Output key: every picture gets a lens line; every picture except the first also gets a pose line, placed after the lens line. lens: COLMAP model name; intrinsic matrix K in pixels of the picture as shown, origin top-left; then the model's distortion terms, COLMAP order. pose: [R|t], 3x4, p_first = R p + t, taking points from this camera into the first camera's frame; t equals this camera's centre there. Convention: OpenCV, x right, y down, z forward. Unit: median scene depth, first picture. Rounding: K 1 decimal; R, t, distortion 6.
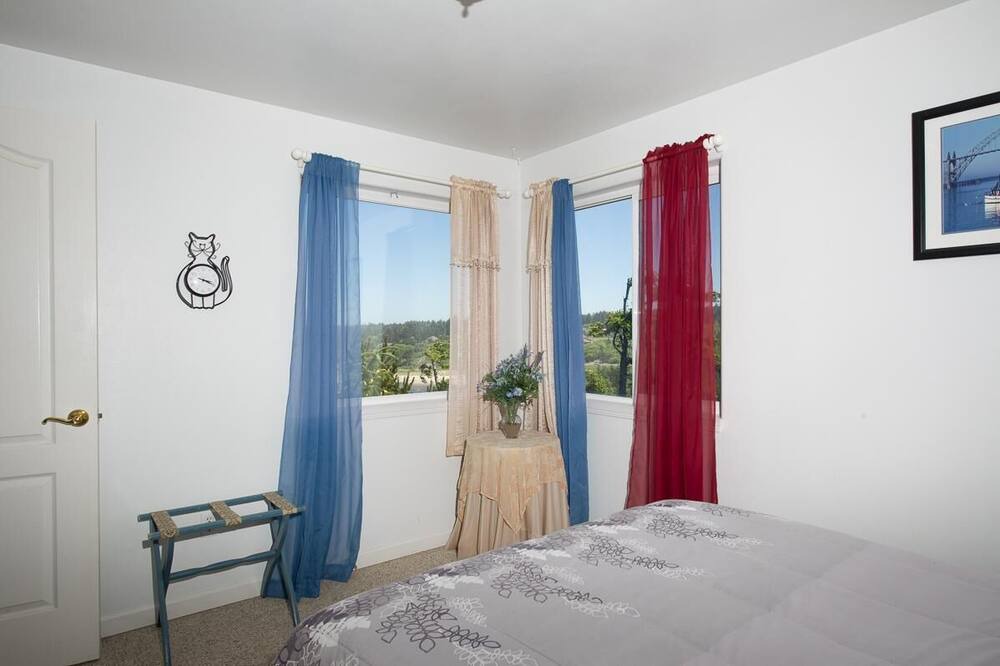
lens RADIAL K [[577.7, 0, 500.2], [0, 577.7, 333.2], [0, 0, 1]] dist [-0.000895, -0.000106]
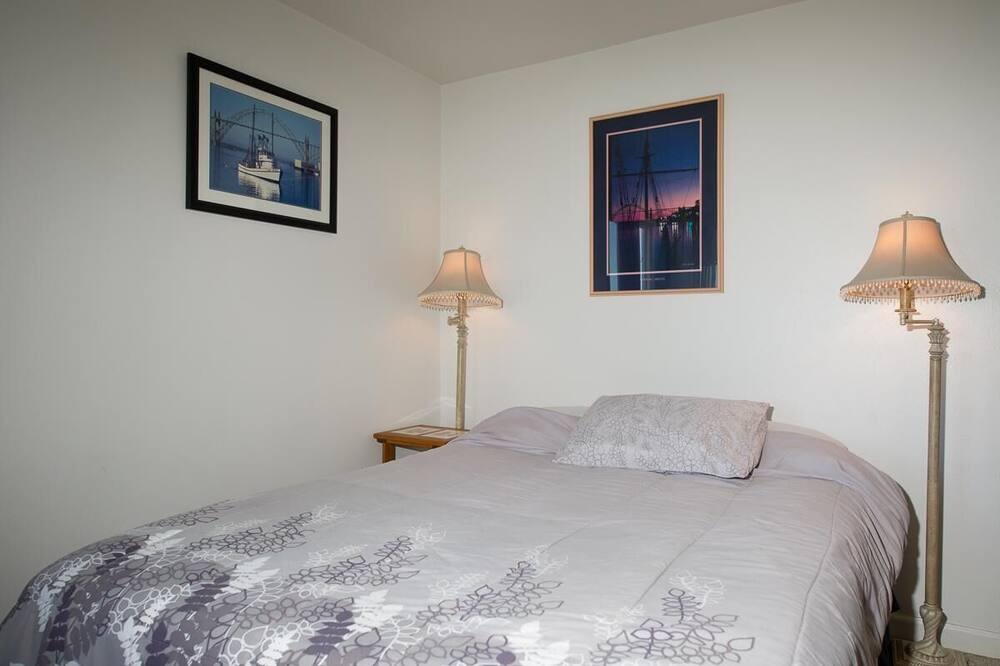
lens RADIAL K [[688.4, 0, 500.1], [0, 688.4, 333.9], [0, 0, 1]] dist [-0.001873, -0.000891]
pose [[-0.335646, -0.004770, 0.941976, -0.544988], [-0.005512, 0.999980, 0.003100, 0.076828], [-0.941972, -0.004152, -0.335666, 0.941035]]
